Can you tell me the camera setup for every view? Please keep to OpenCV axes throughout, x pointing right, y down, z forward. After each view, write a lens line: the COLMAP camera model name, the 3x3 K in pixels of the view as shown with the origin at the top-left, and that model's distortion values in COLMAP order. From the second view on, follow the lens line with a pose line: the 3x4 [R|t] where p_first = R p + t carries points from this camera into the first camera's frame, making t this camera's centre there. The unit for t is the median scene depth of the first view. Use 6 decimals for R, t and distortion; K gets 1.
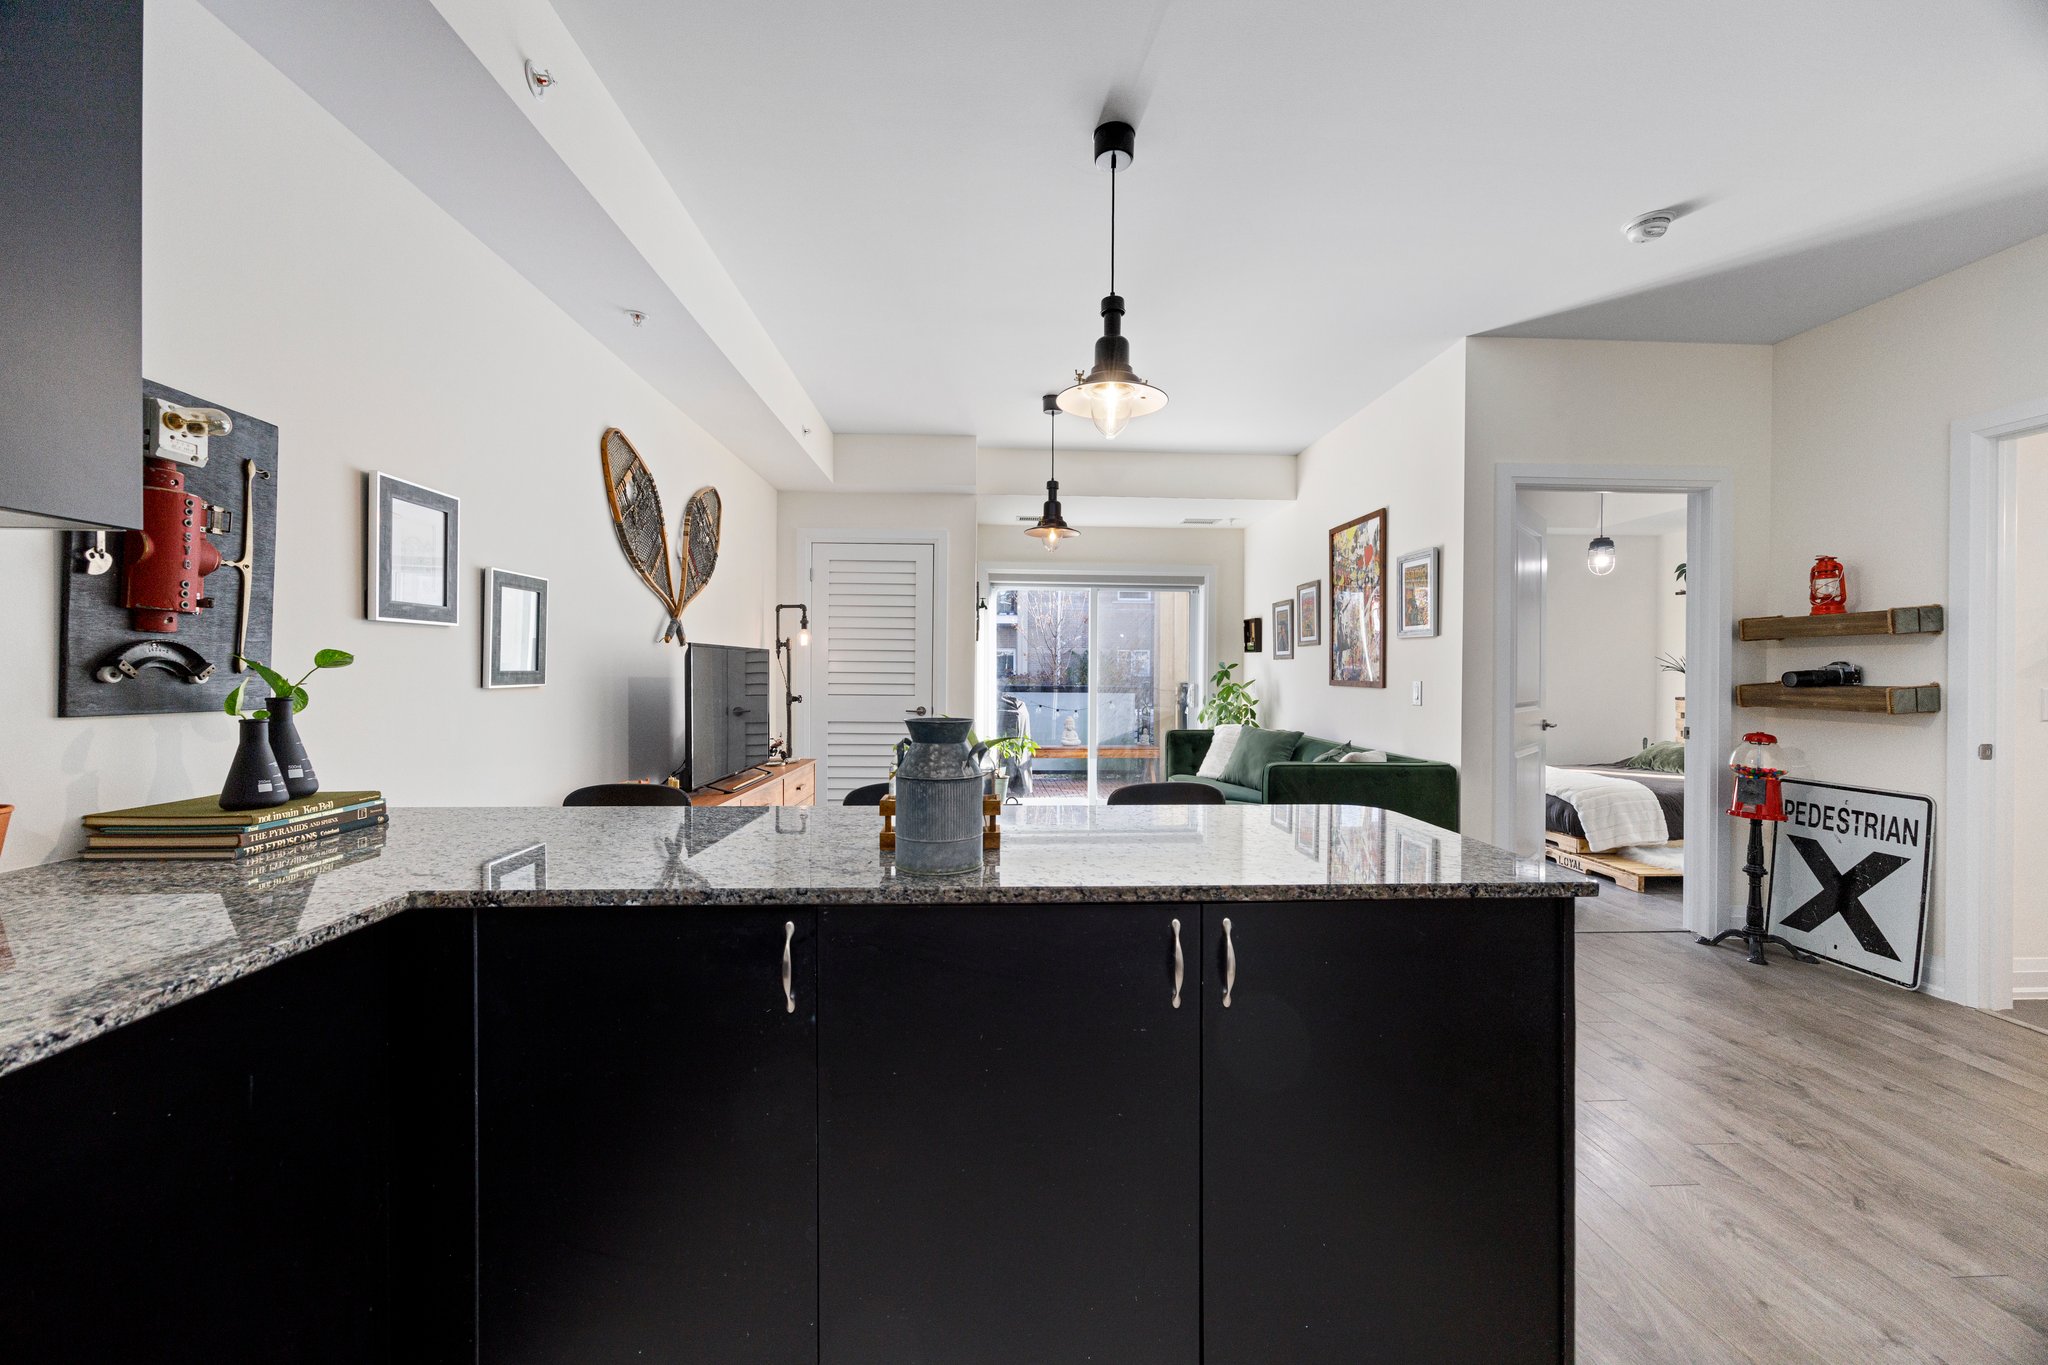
lens RADIAL K [[808.0, 0, 1020.4], [0, 808.0, 669.3], [0, 0, 1]] dist [-0.003879, 0.002572]
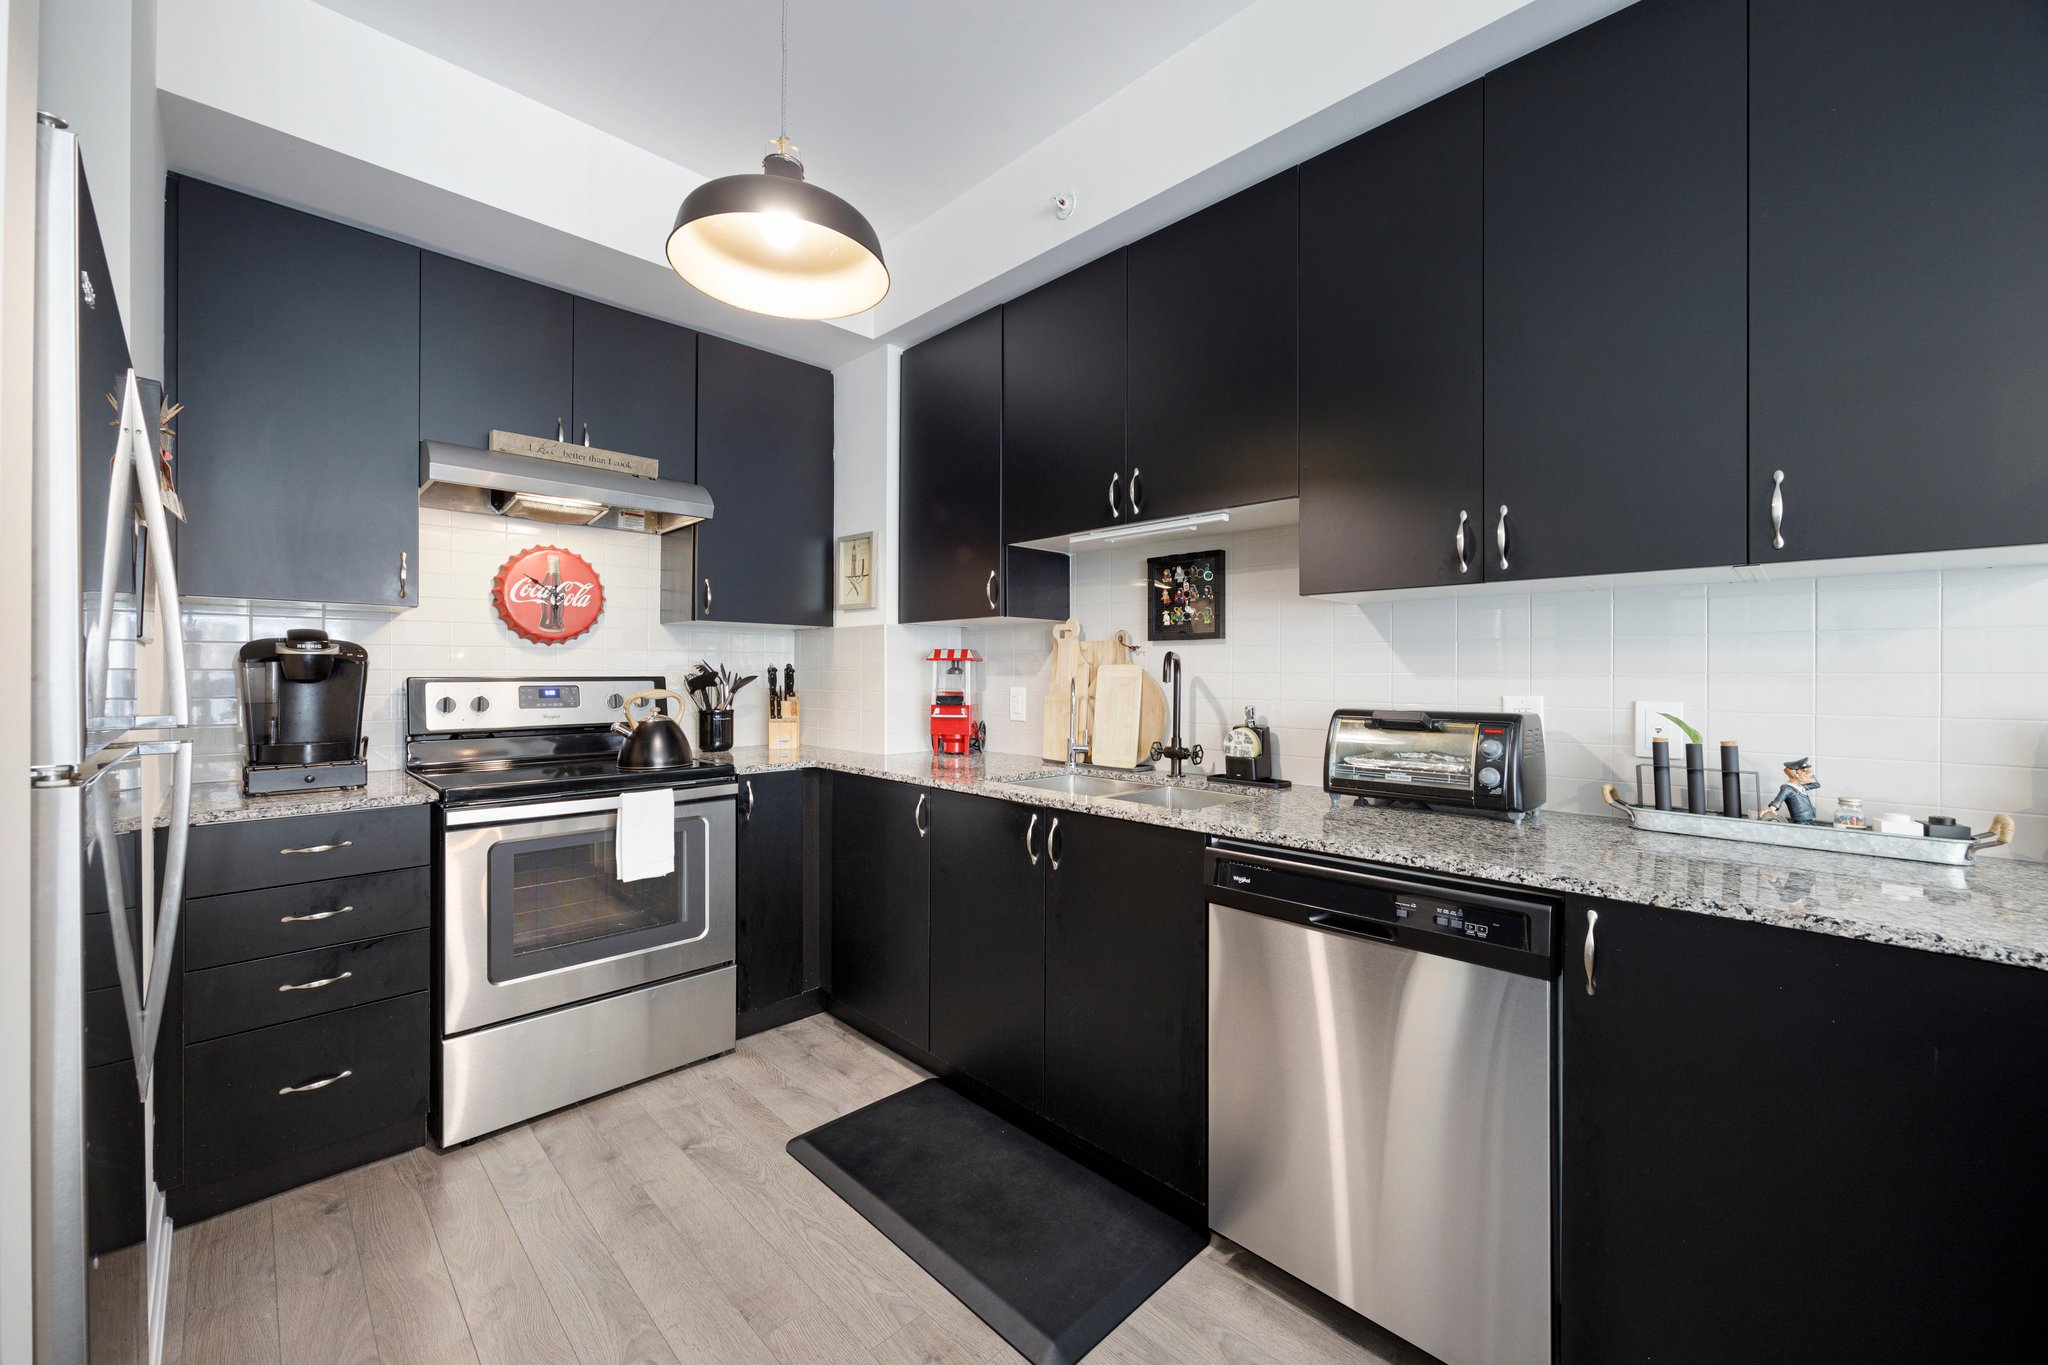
lens RADIAL K [[808.0, 0, 1032.6], [0, 808.0, 669.9], [0, 0, 1]] dist [-0.003879, 0.002572]
pose [[-0.740136, -0.007465, -0.672415, 0.142960], [-0.004404, 0.999971, -0.006255, 0.000250], [0.672442, -0.001668, -0.740148, 0.203021]]
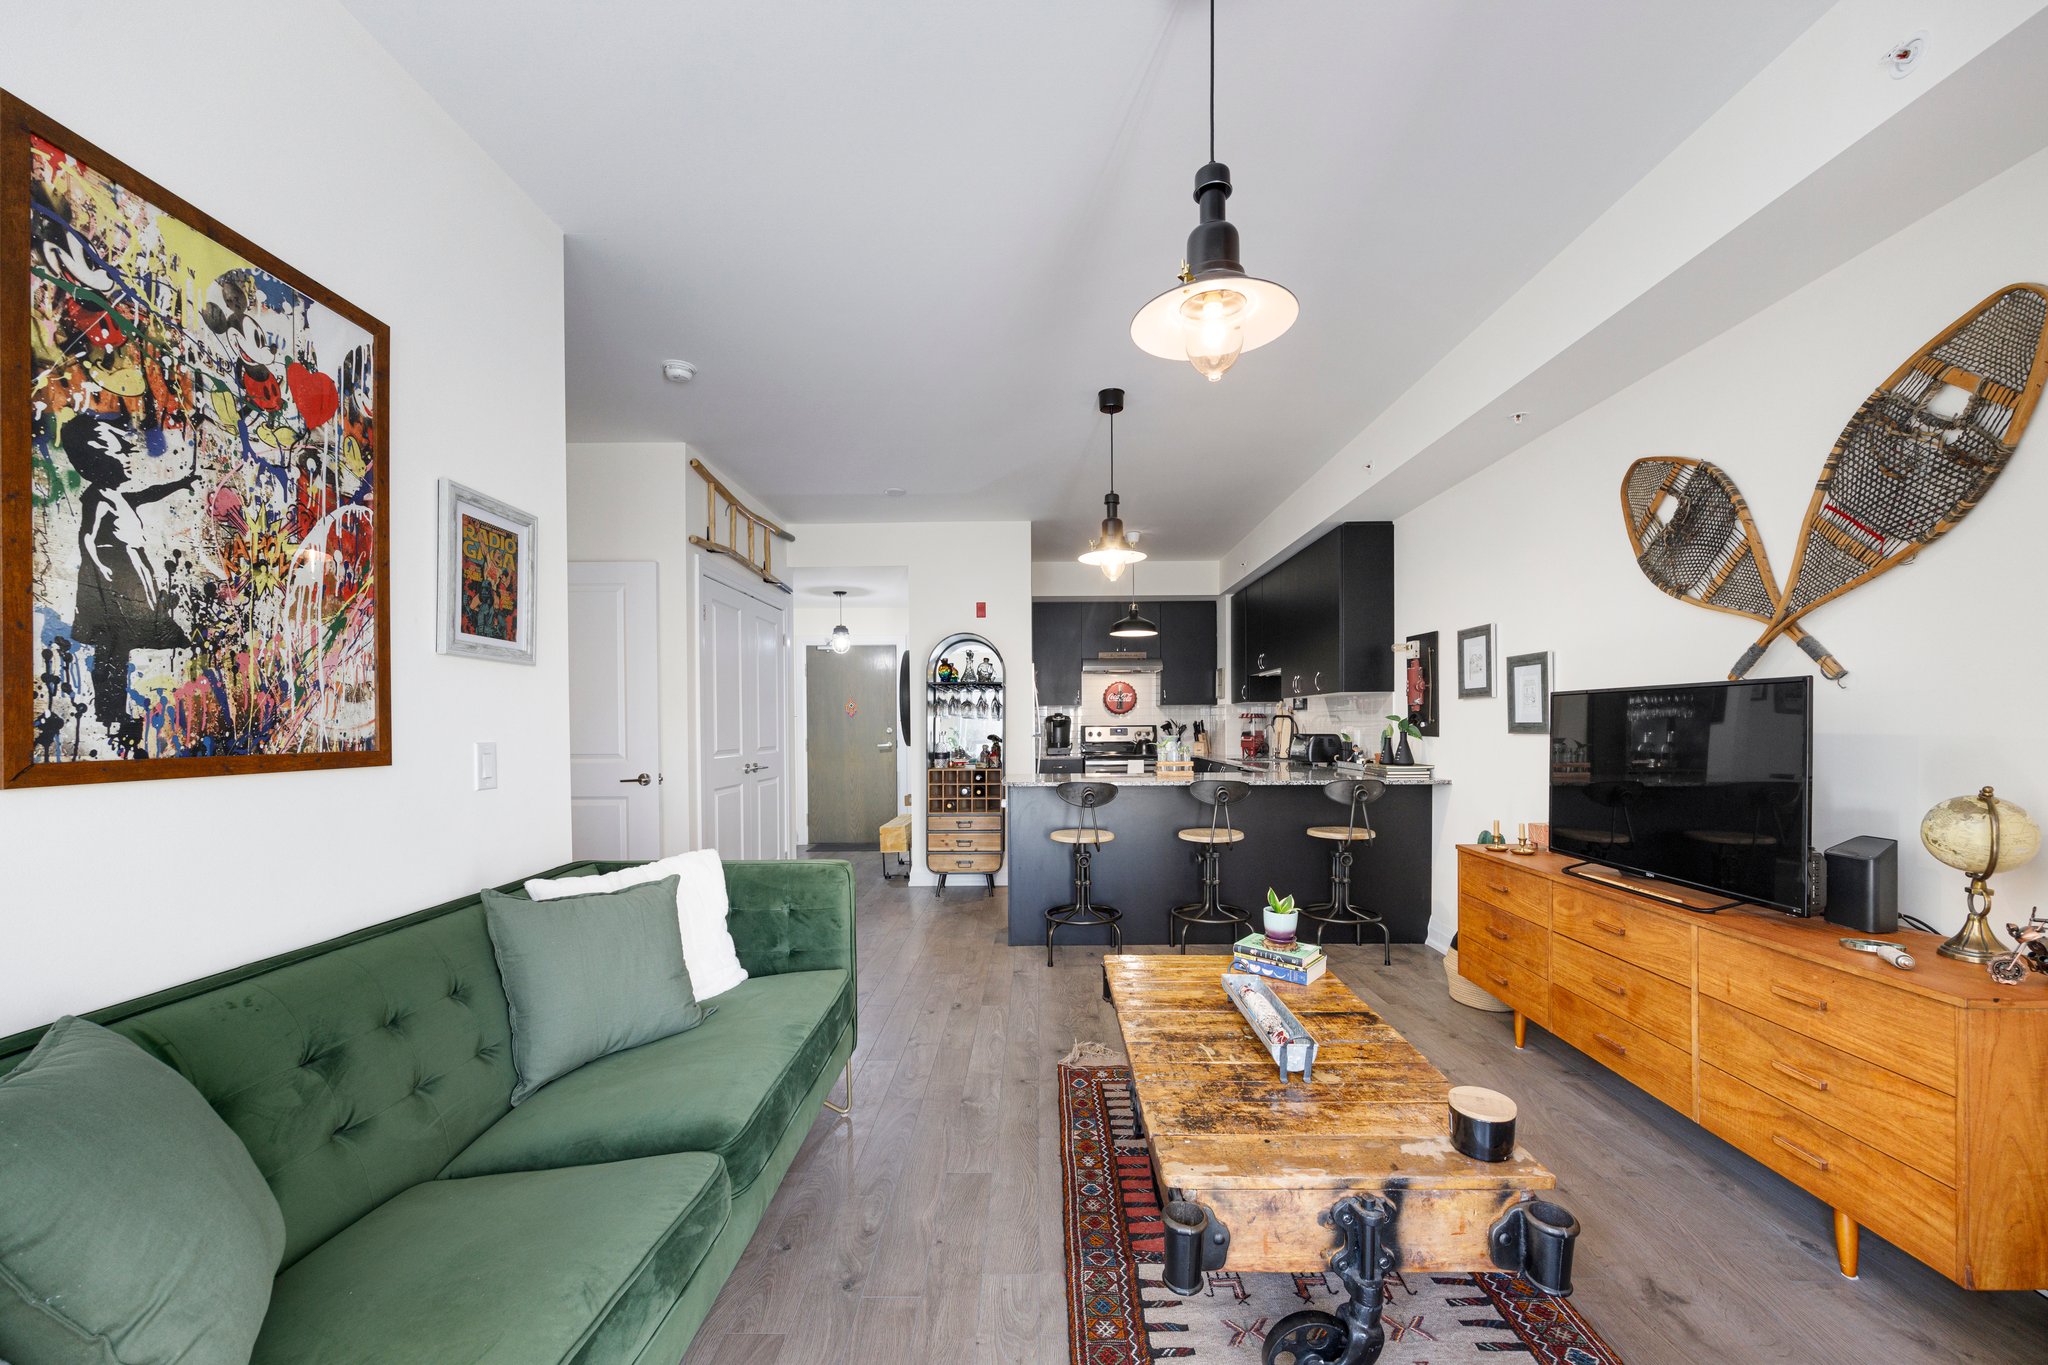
lens RADIAL K [[785.4, 0, 1028.7], [0, 785.4, 728.3], [0, 0, 1]] dist [-0.005945, 0.002364]
pose [[-0.998260, 0.002798, 0.058907, 0.102540], [0.003011, 0.999989, 0.003538, 0.002971], [-0.058897, 0.003709, -0.998257, 1.343110]]
